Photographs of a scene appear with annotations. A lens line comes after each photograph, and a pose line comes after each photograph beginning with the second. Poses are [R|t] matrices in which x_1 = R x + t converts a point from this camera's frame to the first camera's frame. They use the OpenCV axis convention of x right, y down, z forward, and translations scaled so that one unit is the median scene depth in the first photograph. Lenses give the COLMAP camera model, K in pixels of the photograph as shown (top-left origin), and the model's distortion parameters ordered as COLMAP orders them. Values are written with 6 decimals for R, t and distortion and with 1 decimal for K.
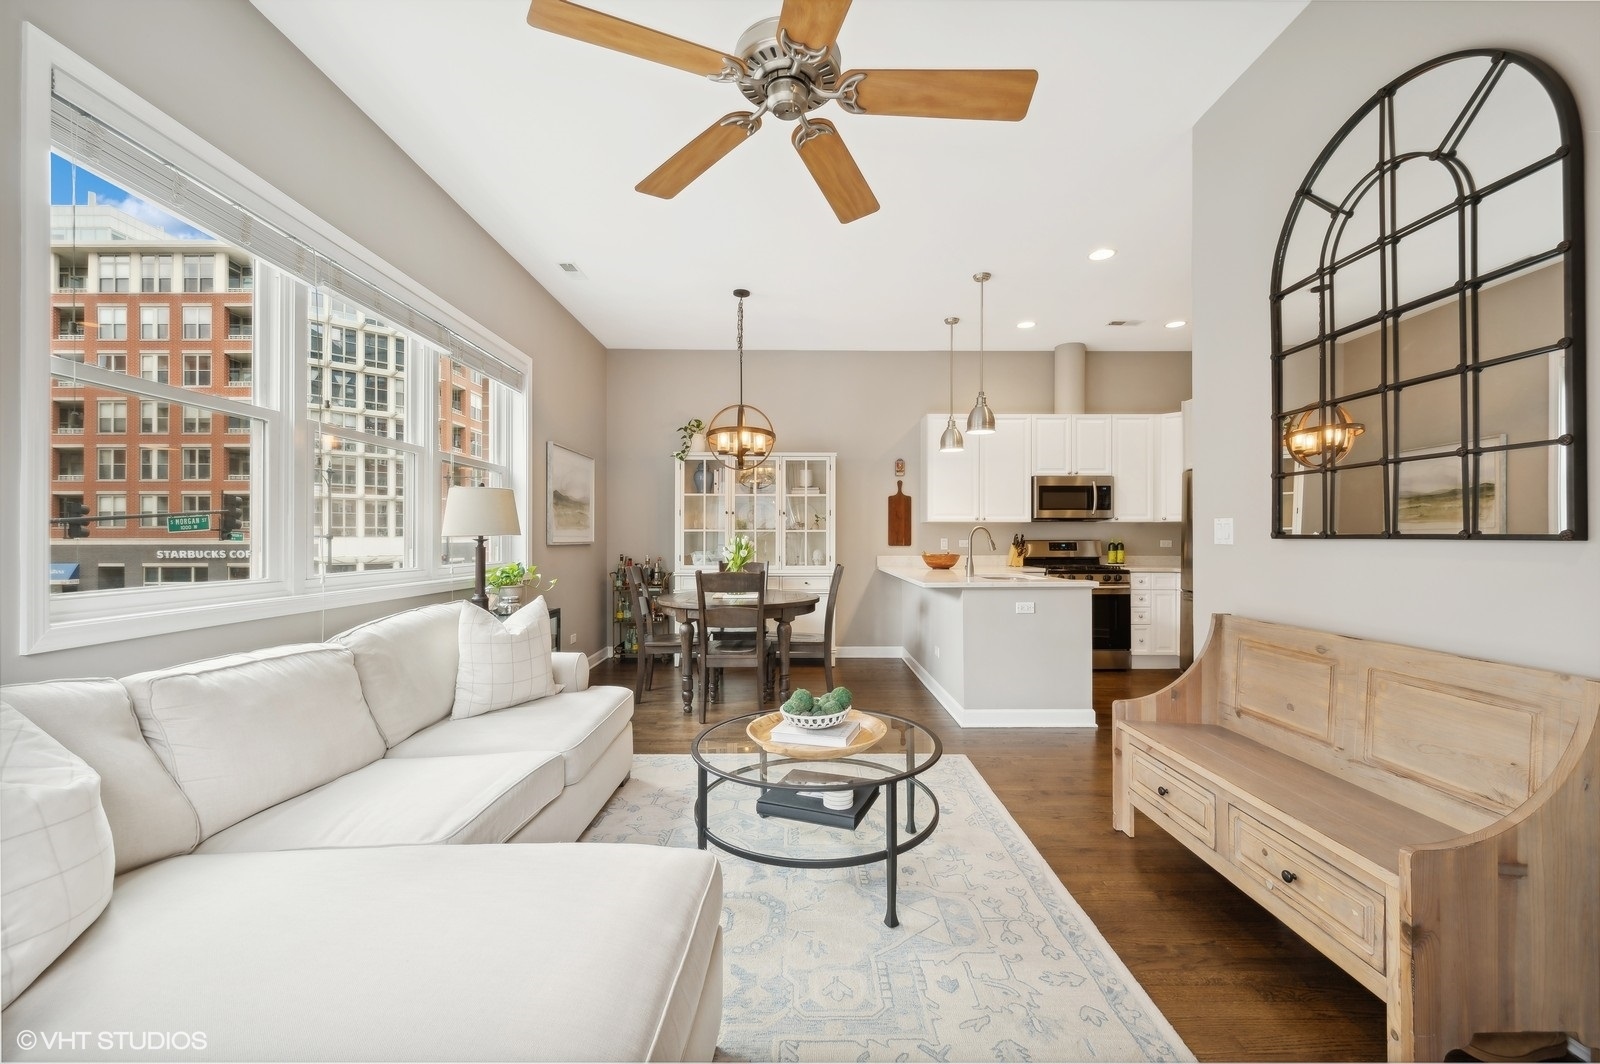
lens RADIAL K [[635.4, 0, 782.7], [0, 635.4, 535.6], [0, 0, 1]] dist [0.000014, 0.000460]
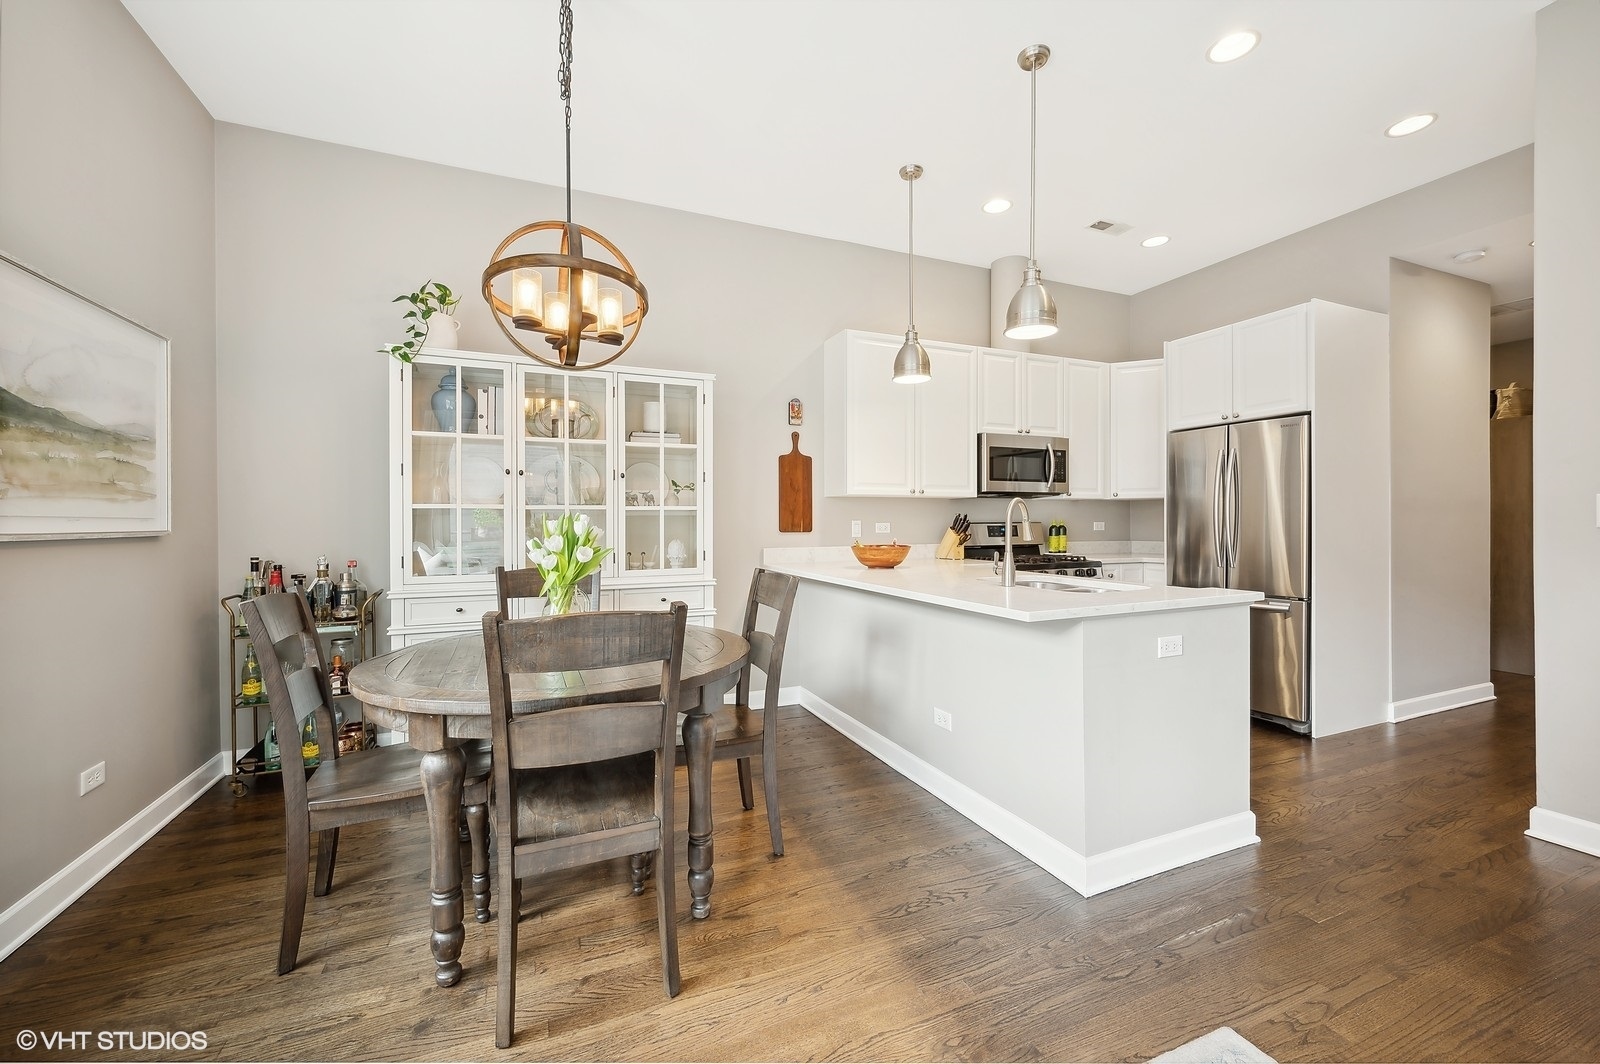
lens RADIAL K [[635.4, 0, 799.0], [0, 635.4, 528.6], [0, 0, 1]] dist [0.000014, 0.000460]
pose [[0.913078, -0.008017, 0.407705, -0.082575], [0.003081, 0.999914, 0.012762, 0.004021], [-0.407772, -0.010397, 0.913024, 0.428587]]
